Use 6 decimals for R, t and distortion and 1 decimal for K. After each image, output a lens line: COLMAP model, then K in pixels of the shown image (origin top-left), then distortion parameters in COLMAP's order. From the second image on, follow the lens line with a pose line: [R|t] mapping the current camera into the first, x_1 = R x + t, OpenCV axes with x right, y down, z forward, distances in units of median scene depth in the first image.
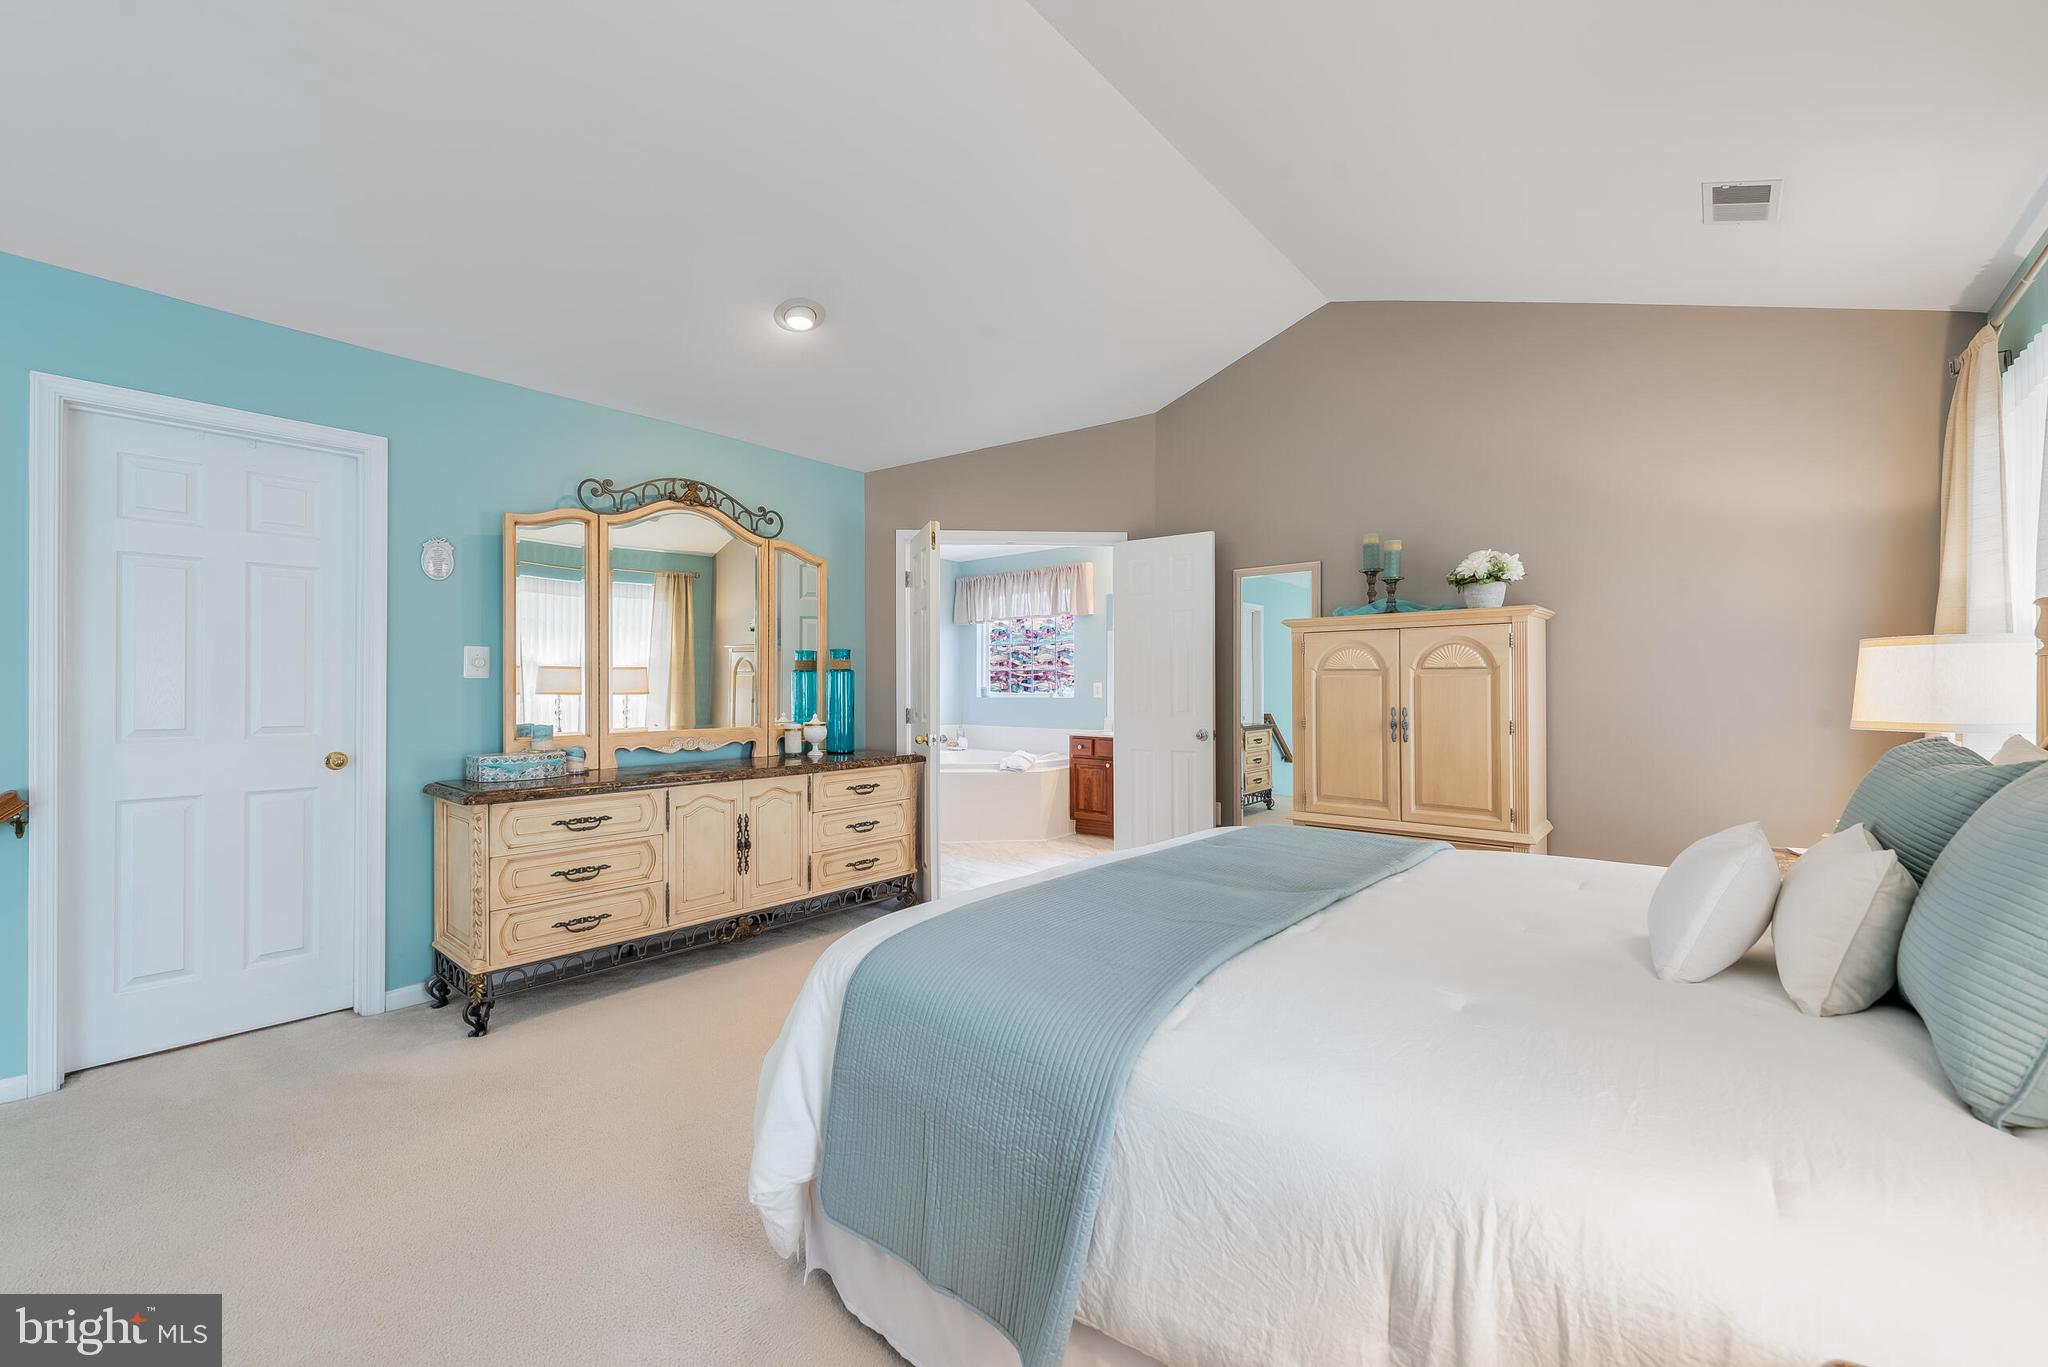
lens RADIAL K [[806.8, 0, 1014.0], [0, 806.8, 679.5], [0, 0, 1]] dist [0.002896, 0.000046]
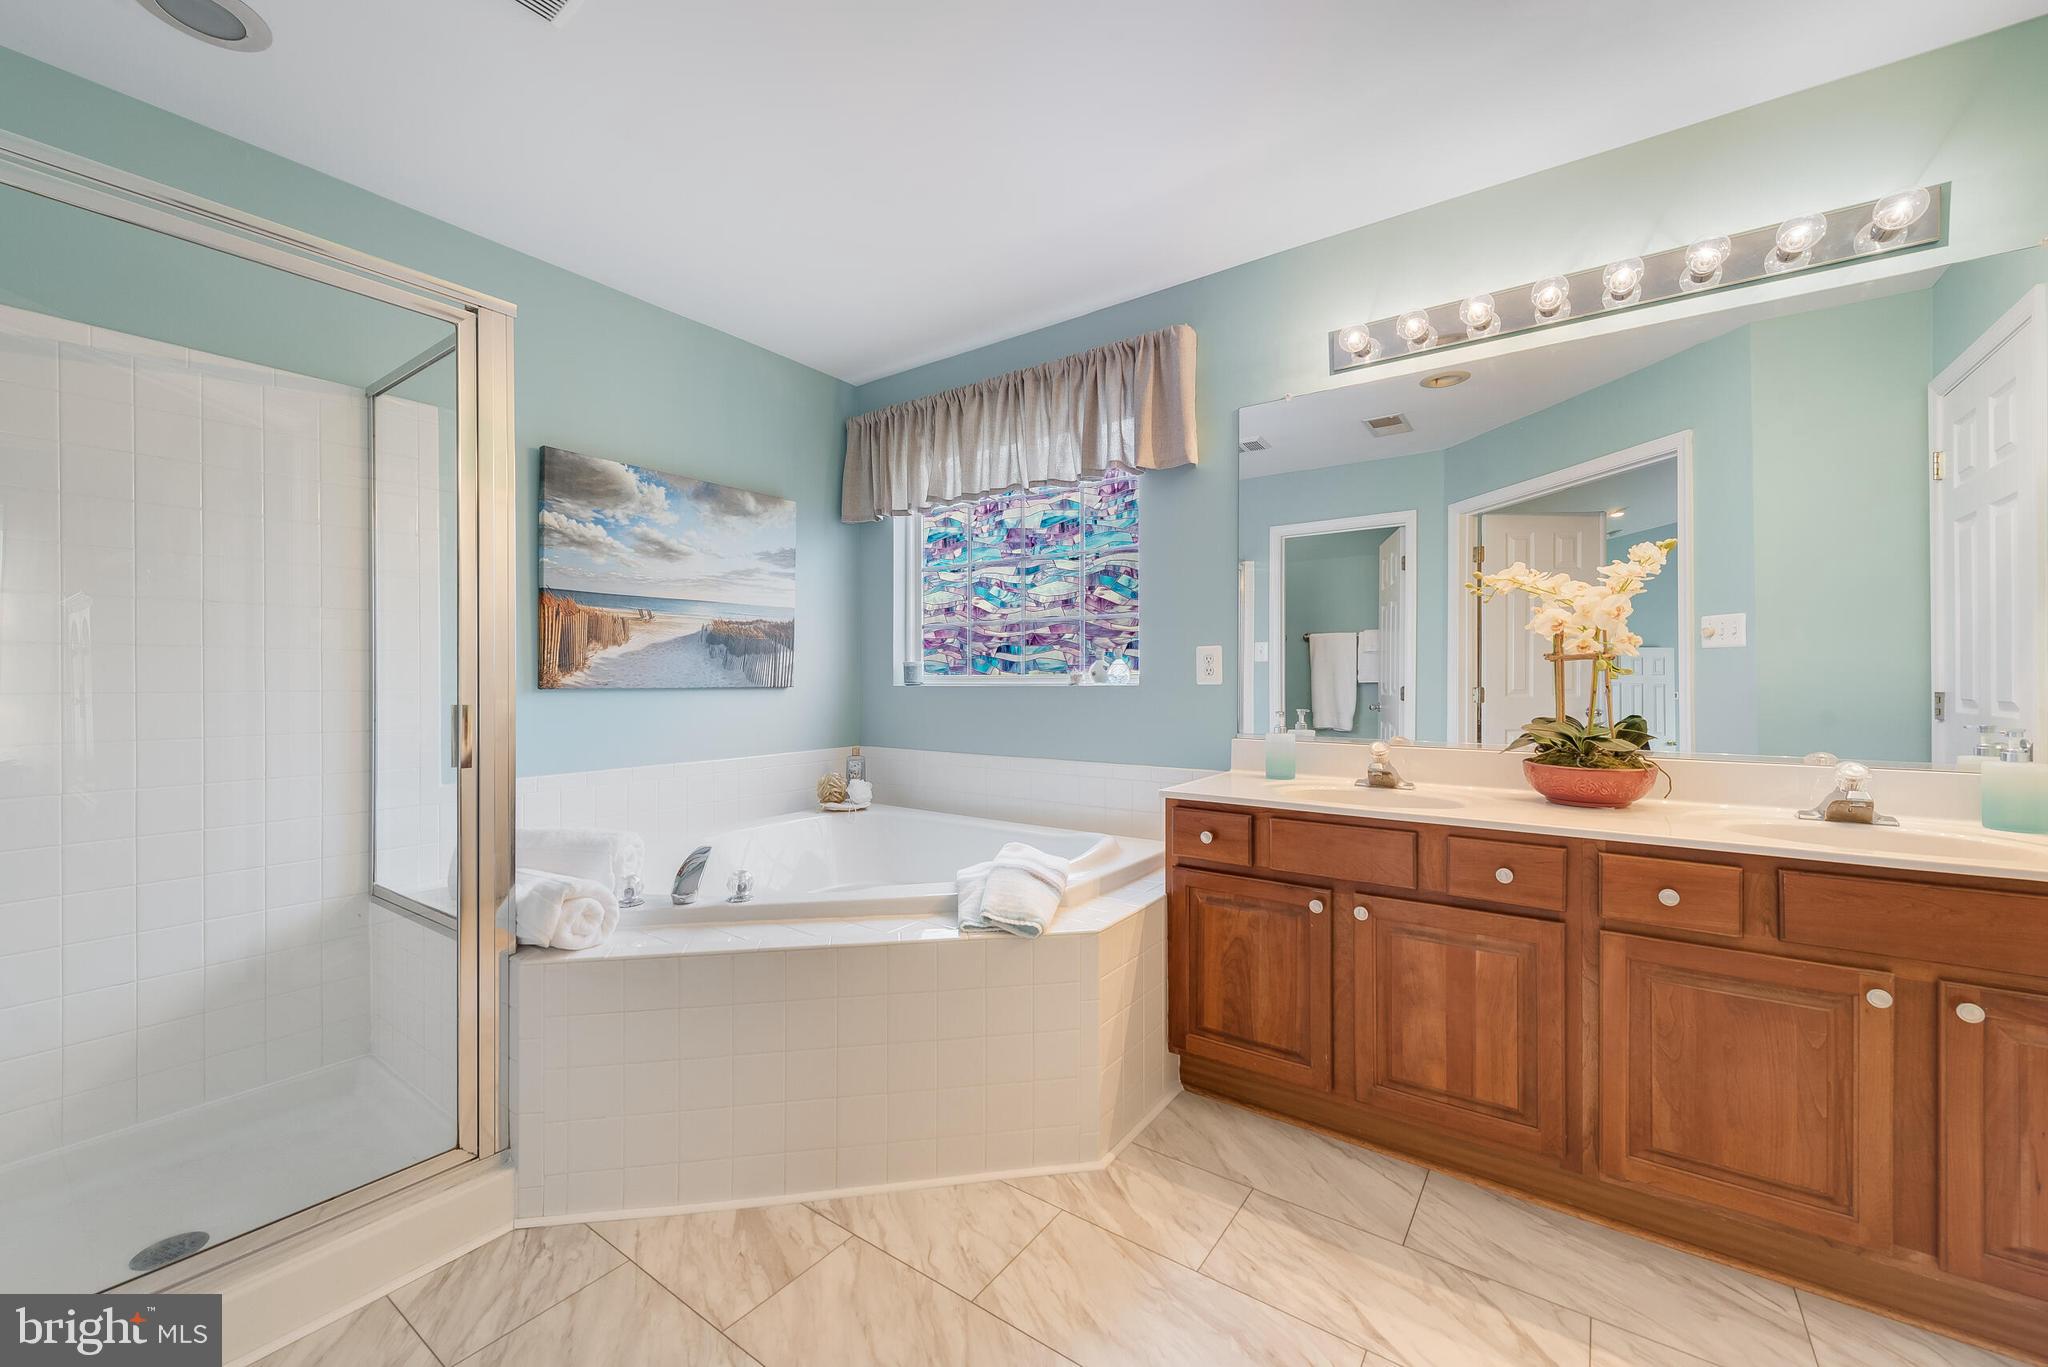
lens RADIAL K [[806.8, 0, 1017.0], [0, 806.8, 671.9], [0, 0, 1]] dist [0.002896, 0.000046]
pose [[0.995989, -0.001039, 0.089474, -0.019703], [0.000823, 0.999997, 0.002453, 0.014375], [-0.089477, -0.002370, 0.995986, 0.592987]]
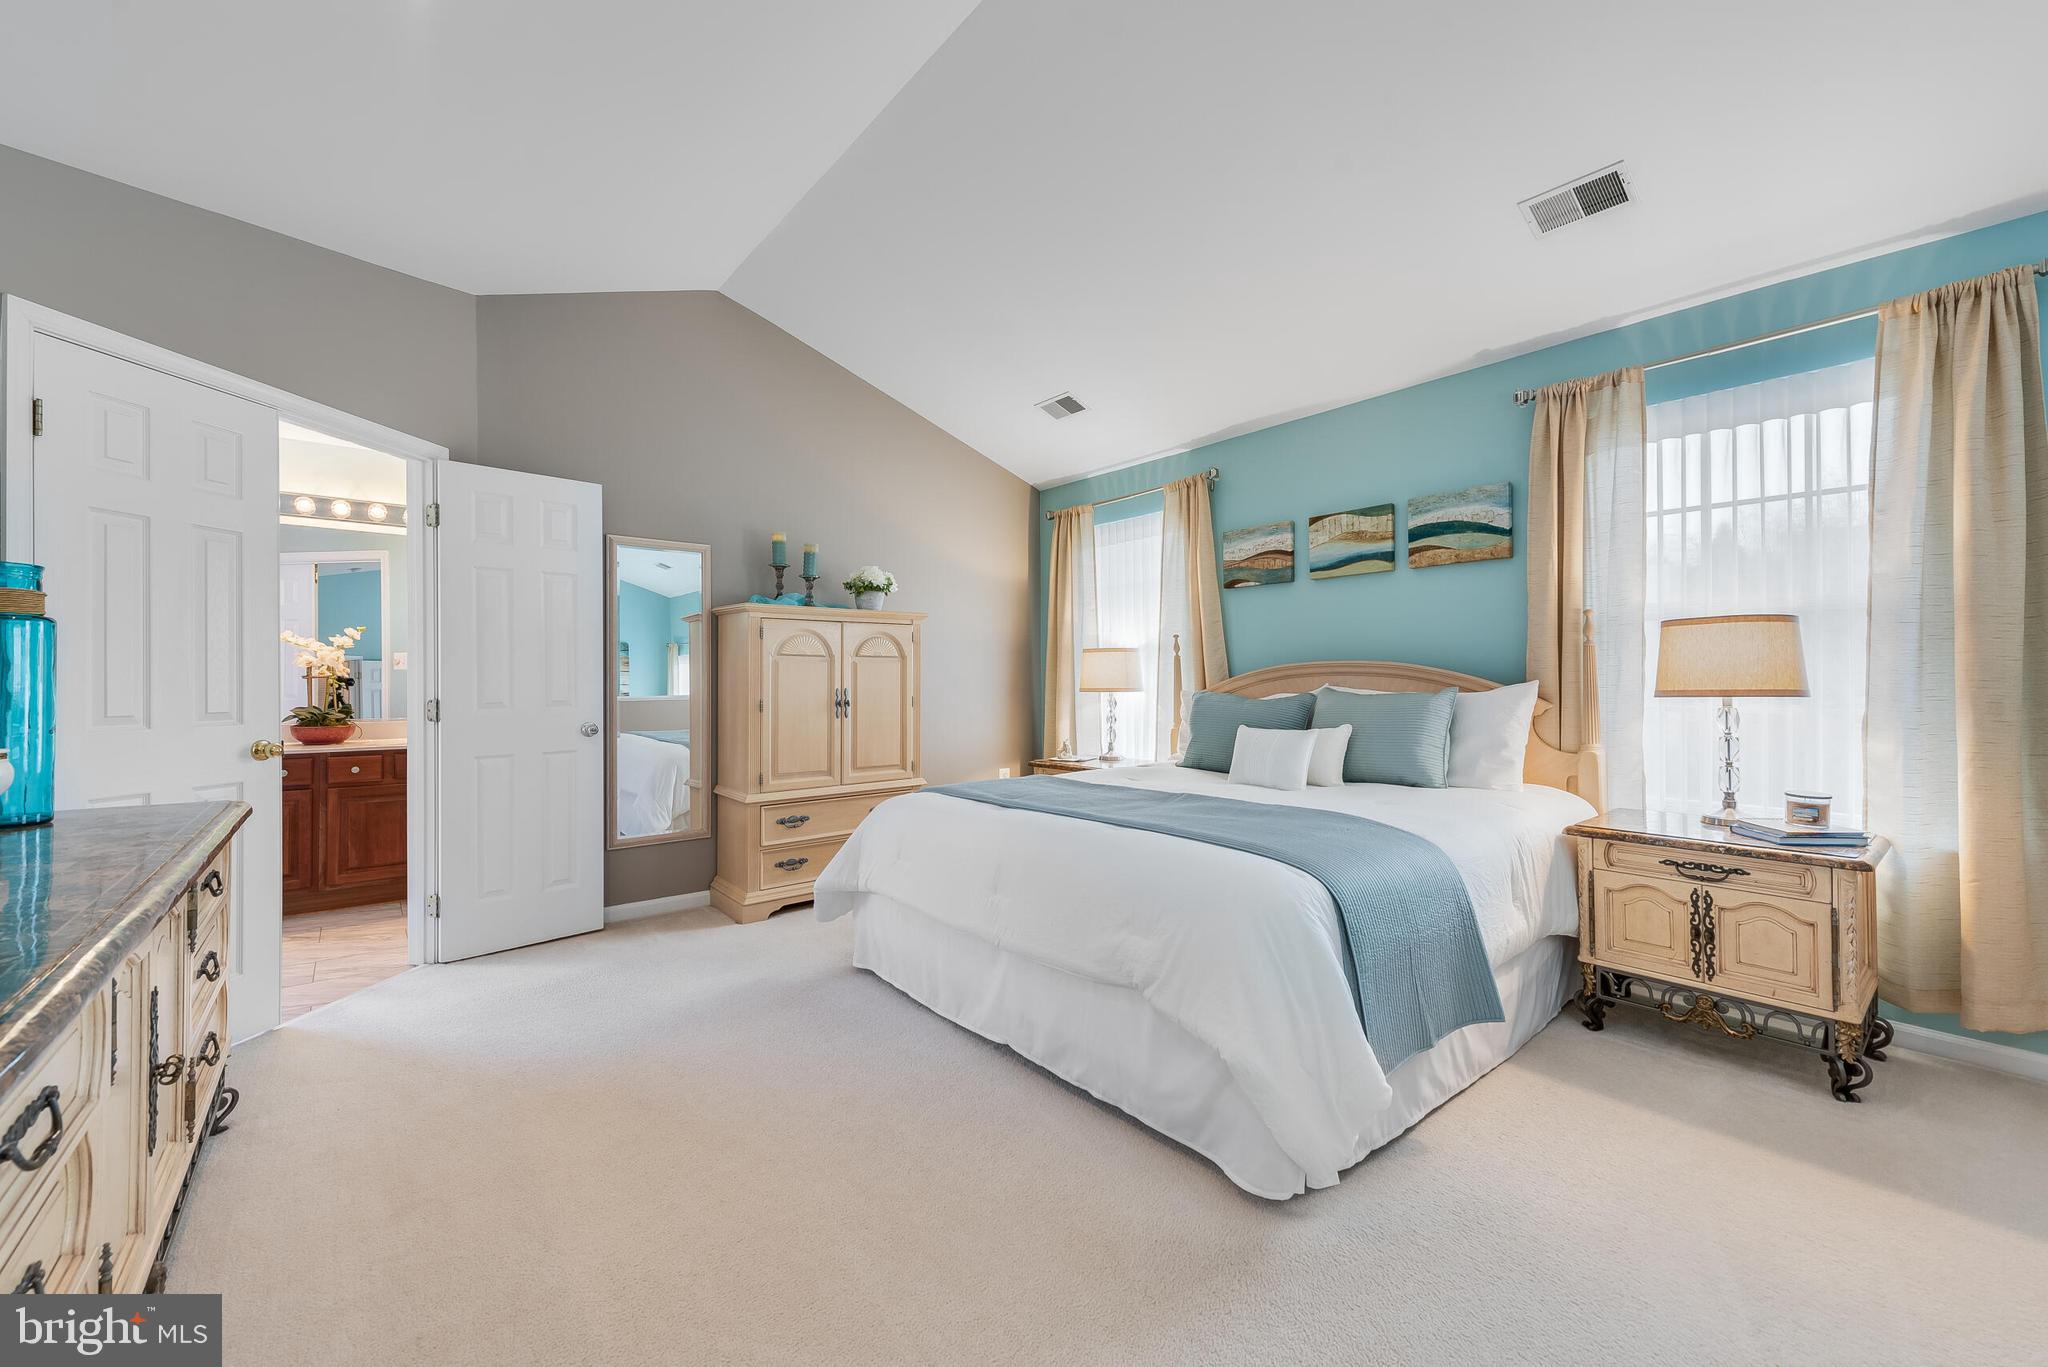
lens RADIAL K [[806.8, 0, 1013.2], [0, 806.8, 676.6], [0, 0, 1]] dist [0.002896, 0.000046]
pose [[0.168456, 0.004644, 0.985698, -0.296369], [-0.004788, 0.999981, -0.003893, 0.009518], [-0.985698, -0.004064, 0.168475, 0.257235]]
